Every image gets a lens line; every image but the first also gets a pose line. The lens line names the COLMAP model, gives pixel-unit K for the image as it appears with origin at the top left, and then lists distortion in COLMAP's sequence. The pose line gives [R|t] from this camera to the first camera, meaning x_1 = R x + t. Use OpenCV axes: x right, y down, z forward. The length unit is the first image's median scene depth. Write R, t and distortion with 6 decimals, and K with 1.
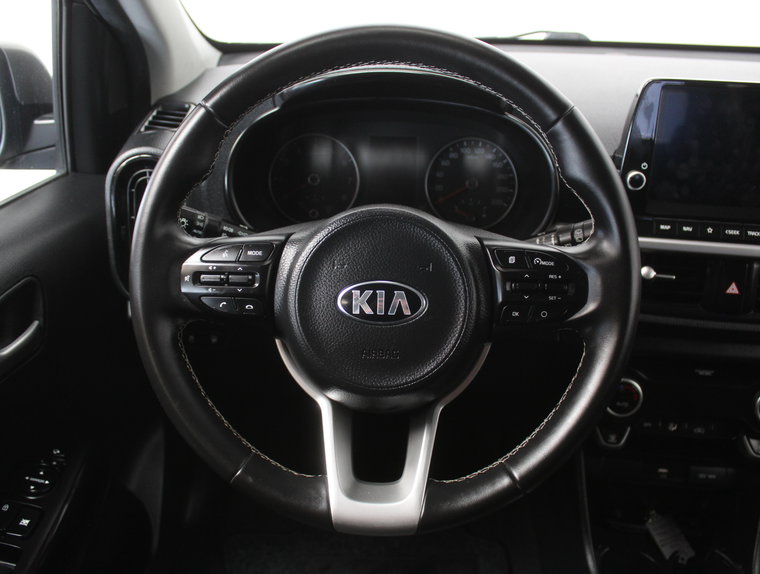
lens RADIAL K [[718.9, 0, 380.0], [0, 718.9, 287.0], [0, 0, 1]] dist [-0.177806, 0.159962]
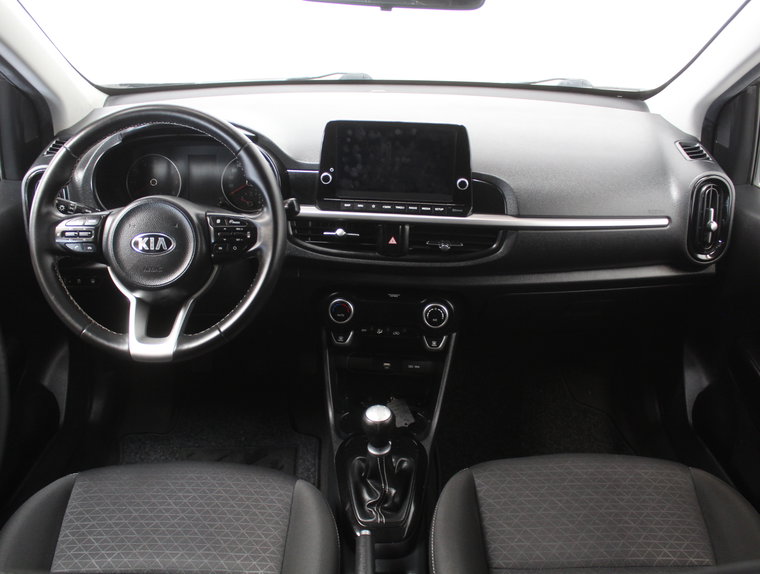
lens RADIAL K [[718.9, 0, 380.0], [0, 718.9, 287.0], [0, 0, 1]] dist [-0.177806, 0.159962]
pose [[0.997883, -0.019876, 0.061923, 0.471369], [0.019633, 0.999797, 0.004524, 0.134981], [-0.062000, -0.003298, 0.998071, -0.937388]]
